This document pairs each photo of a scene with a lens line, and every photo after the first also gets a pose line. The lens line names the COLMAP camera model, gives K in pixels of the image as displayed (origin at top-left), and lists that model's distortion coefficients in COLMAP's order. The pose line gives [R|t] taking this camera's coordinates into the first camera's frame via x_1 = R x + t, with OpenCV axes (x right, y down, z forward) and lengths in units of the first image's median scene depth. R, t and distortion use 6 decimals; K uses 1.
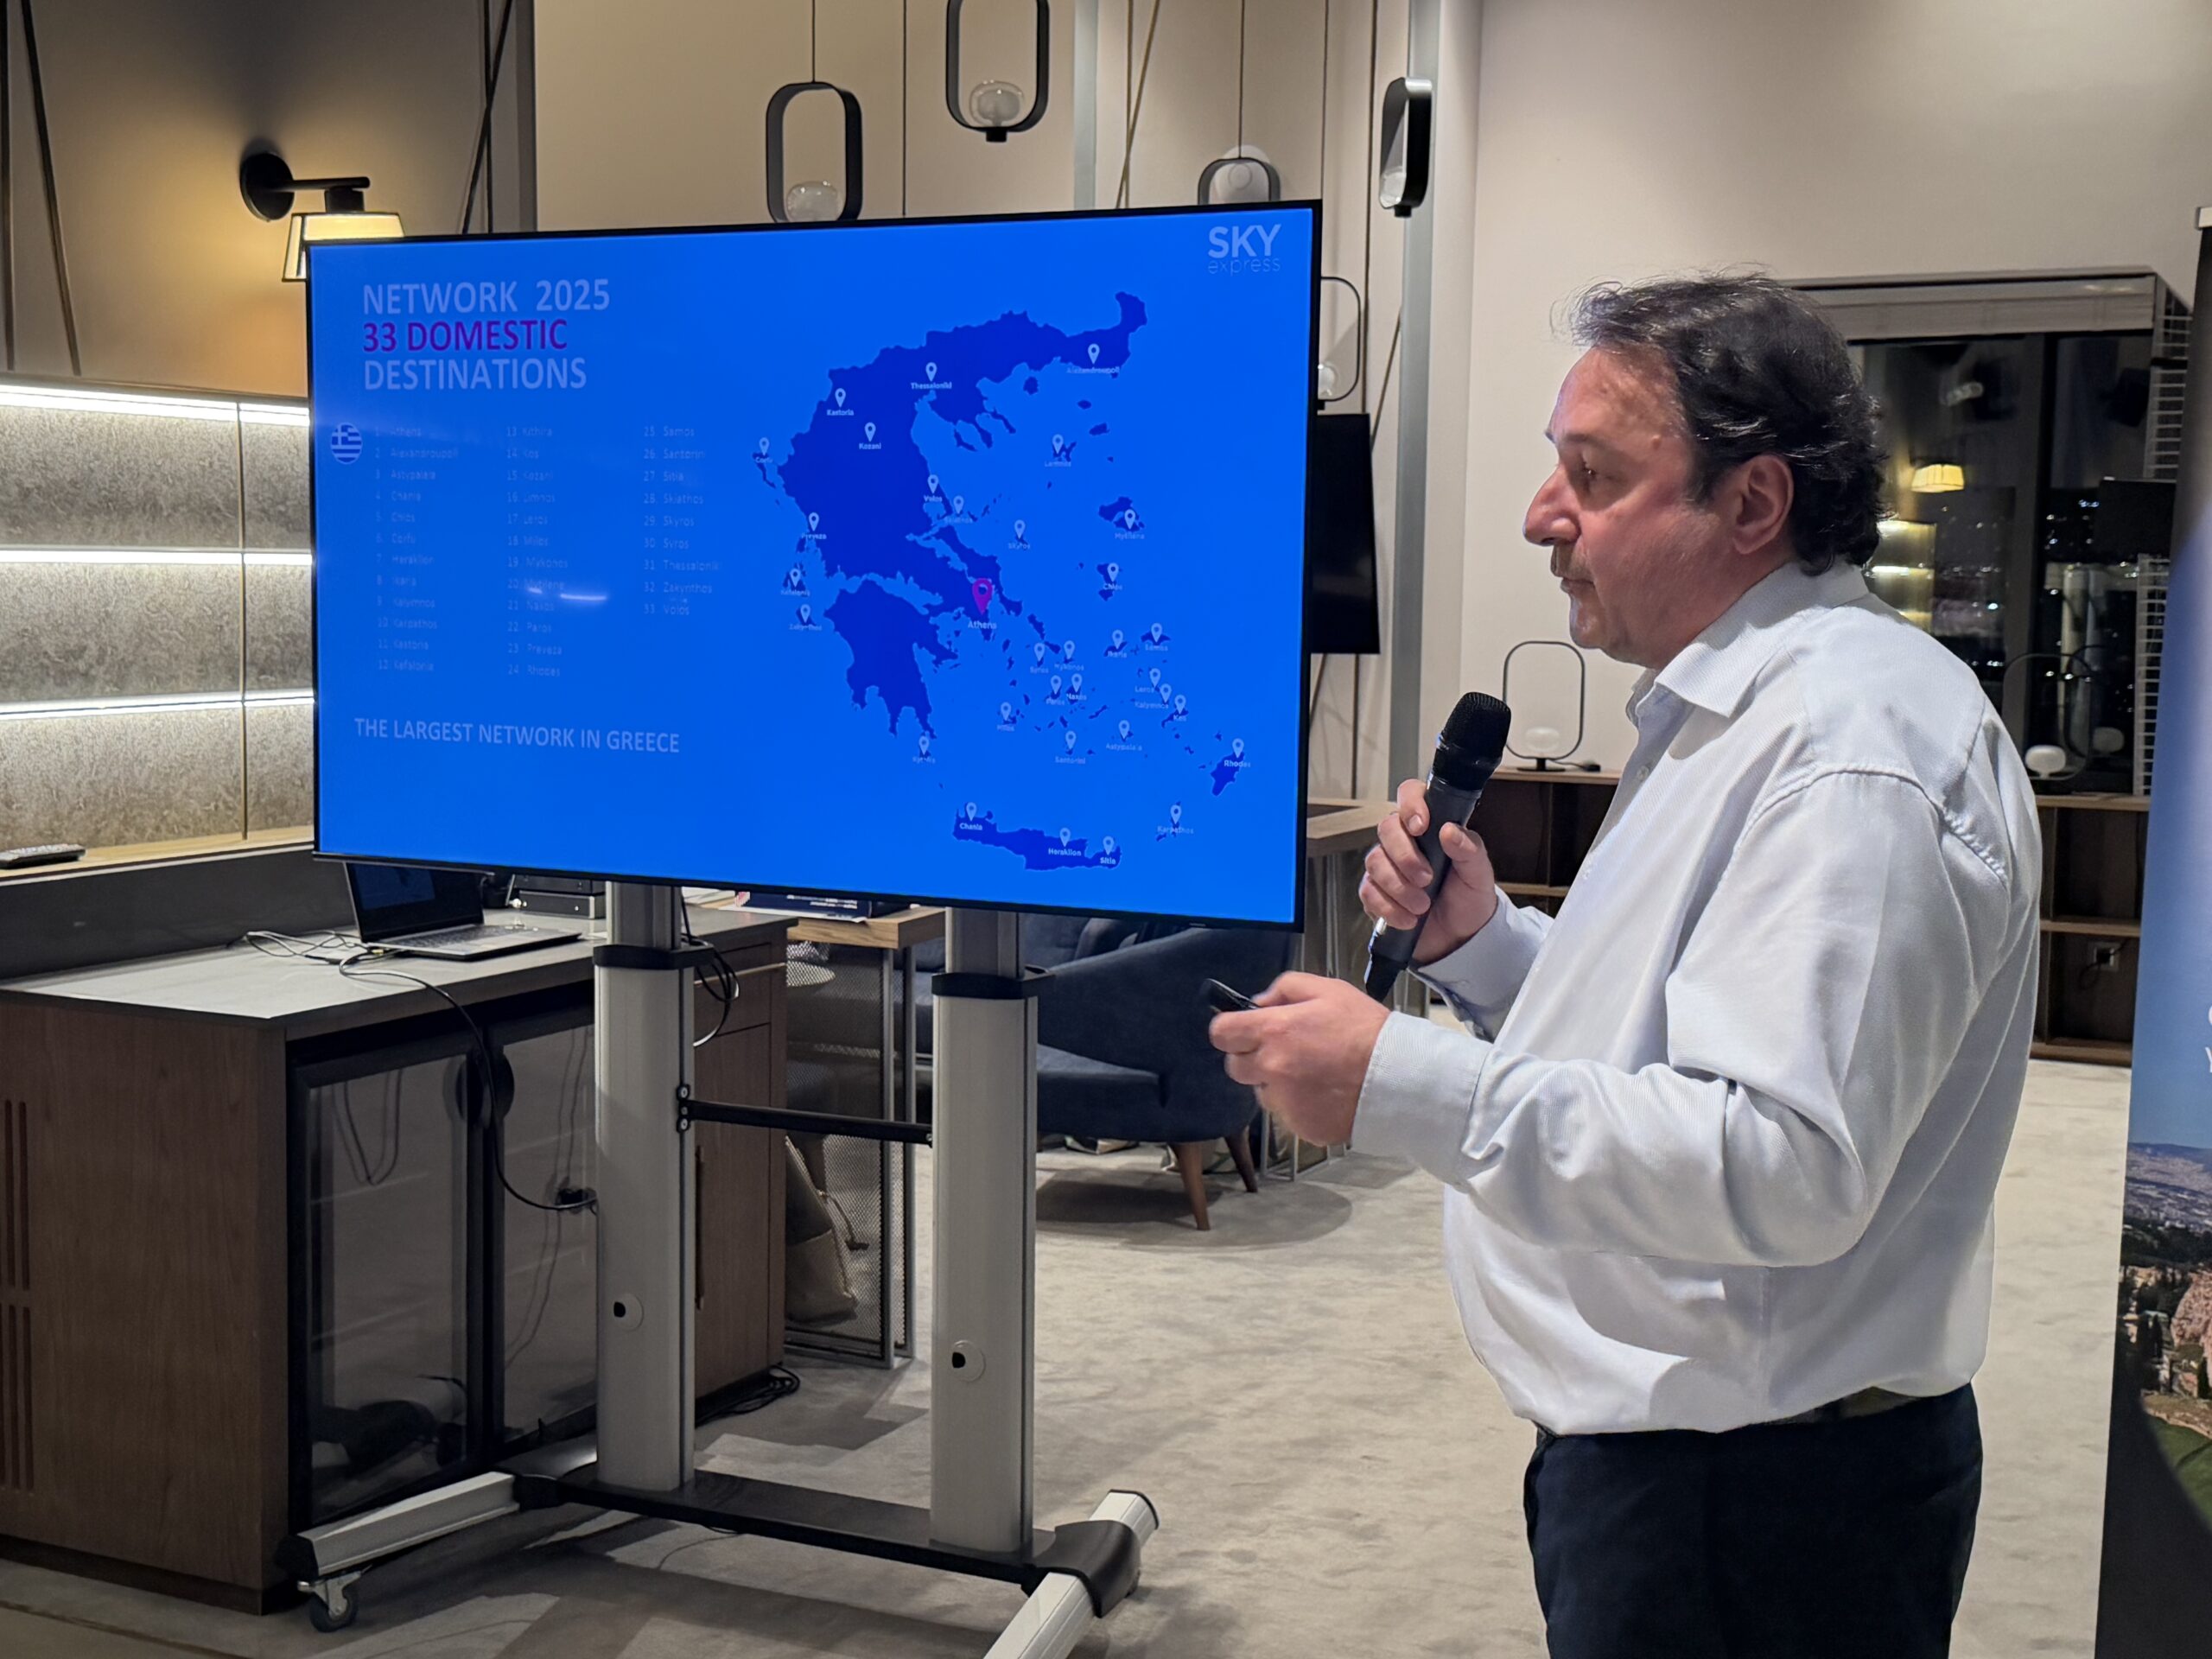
lens RADIAL K [[2909.9, 0, 1106.0], [0, 2909.9, 829.5], [0, 0, 1]] dist [0.129436, -0.020758]
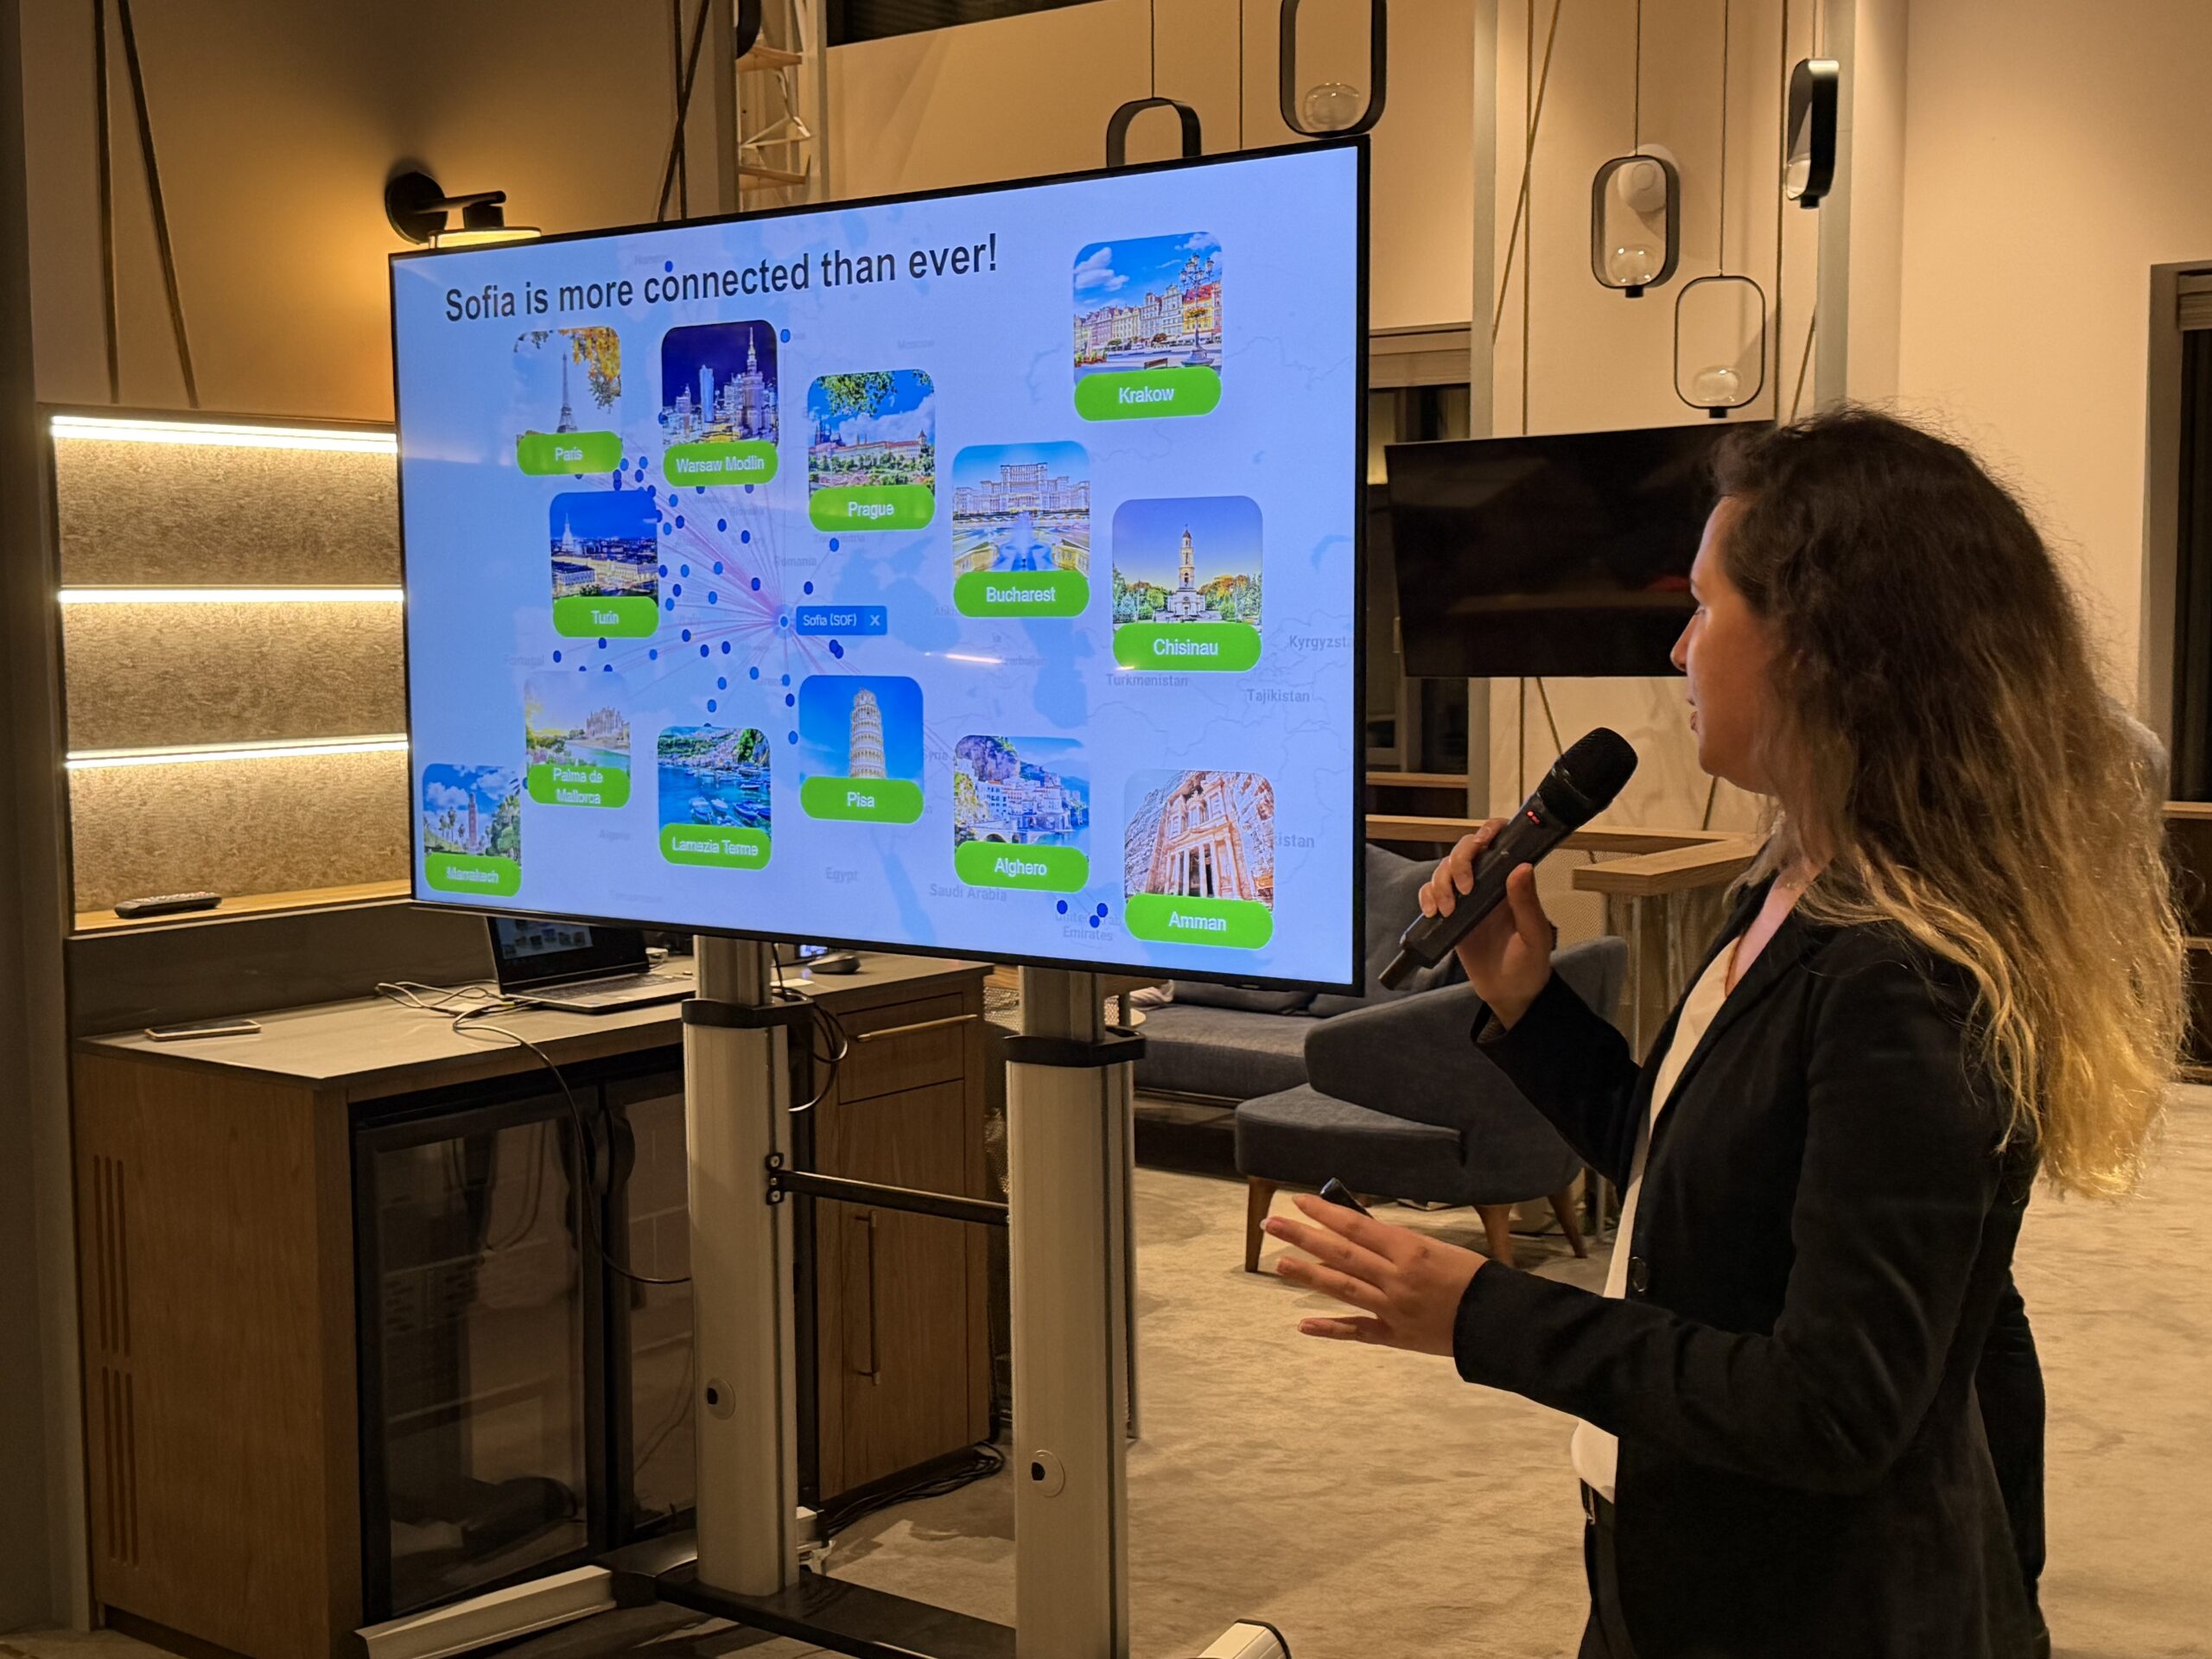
lens RADIAL K [[2798.5, 0, 1125.2], [0, 2798.5, 847.0], [0, 0, 1]] dist [0.136889, -0.017869]
pose [[0.980935, -0.005257, -0.194267, 0.122176], [0.004429, 0.999979, -0.004694, -0.003867], [0.194288, 0.003744, 0.980937, 0.138481]]
